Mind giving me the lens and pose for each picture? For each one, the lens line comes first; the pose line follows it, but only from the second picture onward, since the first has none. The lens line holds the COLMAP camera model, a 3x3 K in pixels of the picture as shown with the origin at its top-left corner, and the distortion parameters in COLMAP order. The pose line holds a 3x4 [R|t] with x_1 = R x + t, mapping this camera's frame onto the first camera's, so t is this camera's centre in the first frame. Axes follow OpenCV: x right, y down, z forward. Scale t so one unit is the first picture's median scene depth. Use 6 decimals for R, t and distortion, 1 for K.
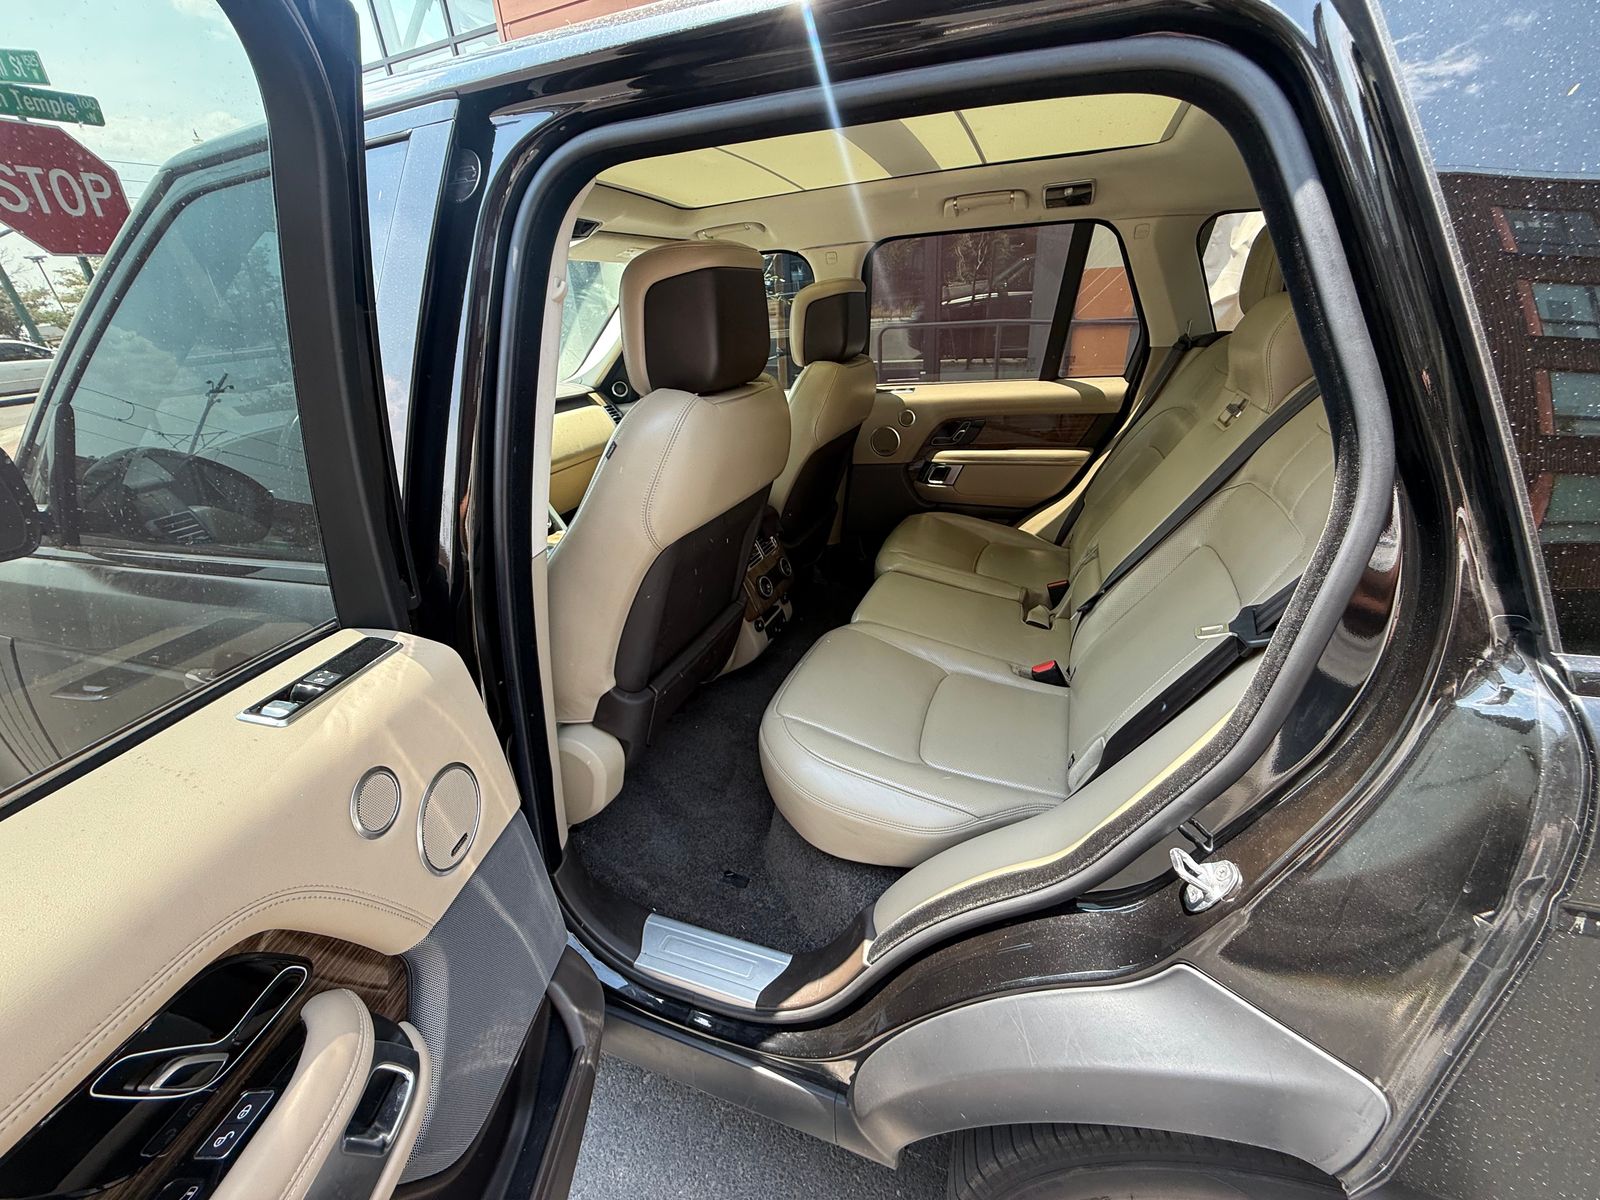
lens RADIAL K [[637.0, 0, 794.3], [0, 637.0, 603.3], [0, 0, 1]] dist [-0.000144, -0.000614]
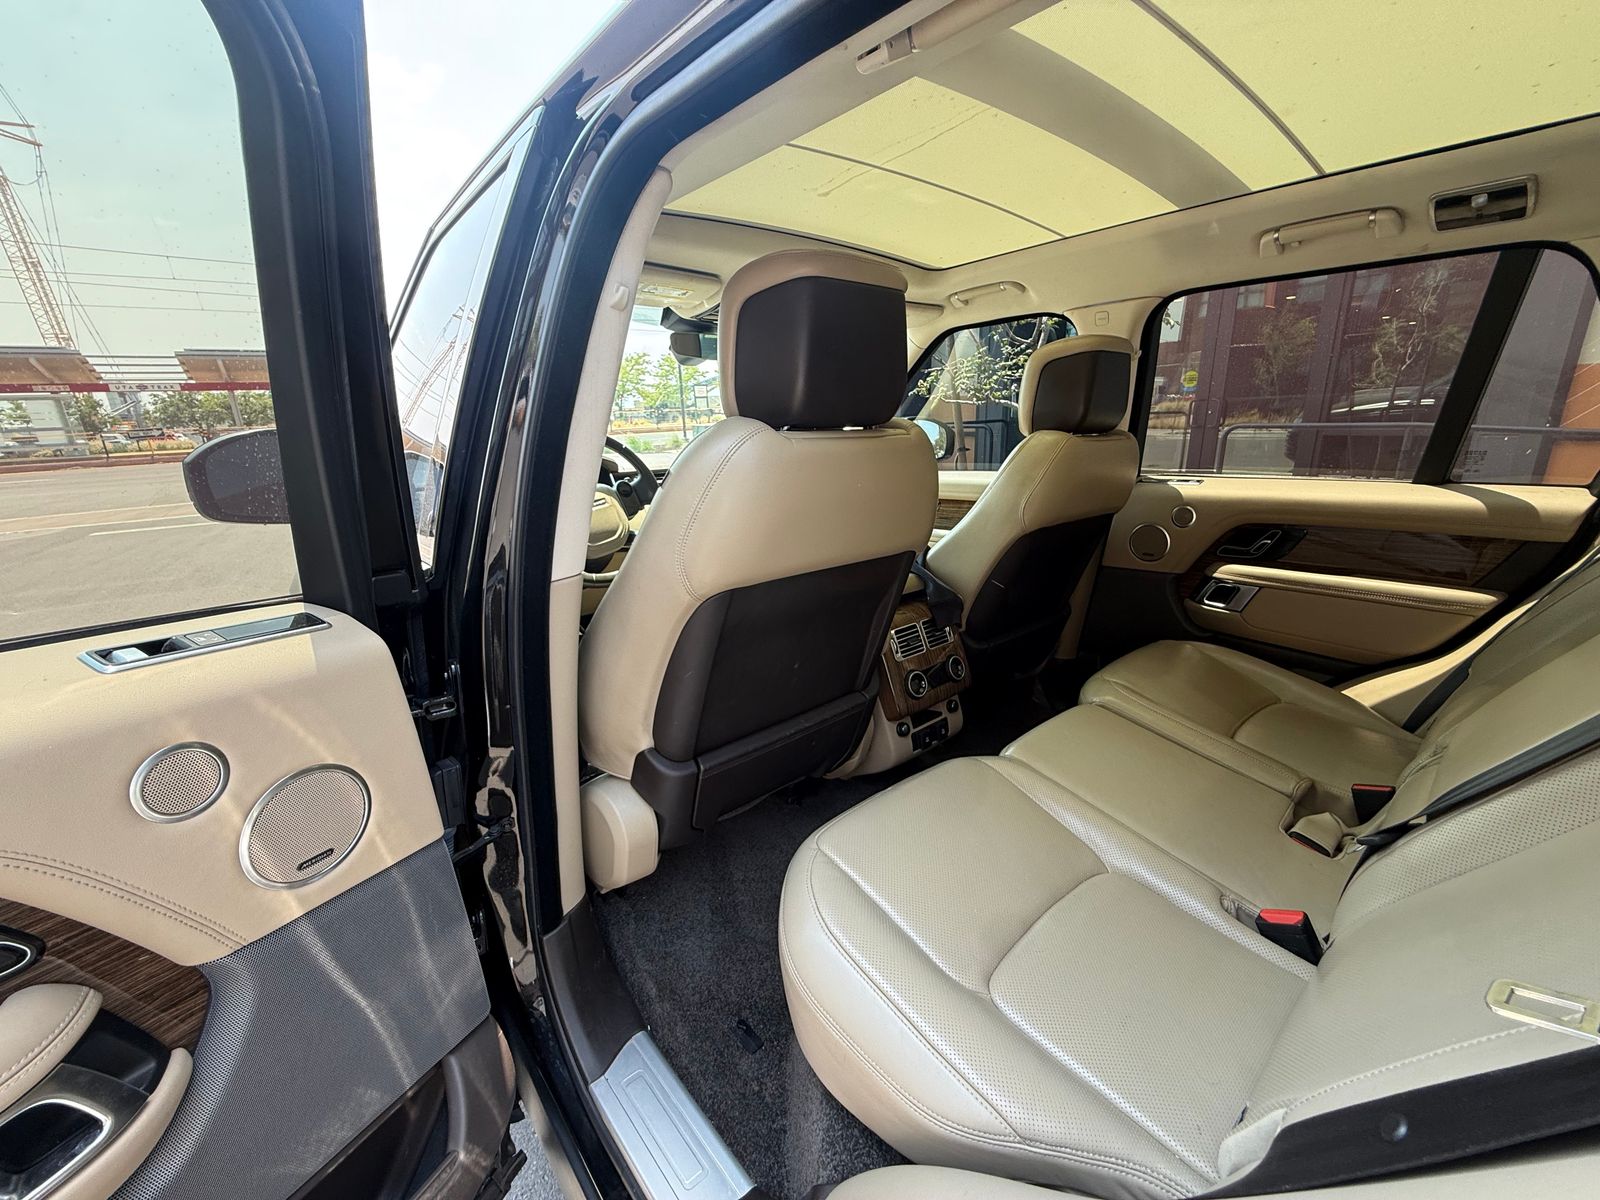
lens RADIAL K [[637.0, 0, 793.9], [0, 637.0, 602.3], [0, 0, 1]] dist [-0.000144, -0.000614]
pose [[0.878280, 0.172808, -0.445827, 0.162709], [-0.231832, 0.969380, -0.080966, -0.024764], [0.418185, 0.174468, 0.891450, 0.178399]]
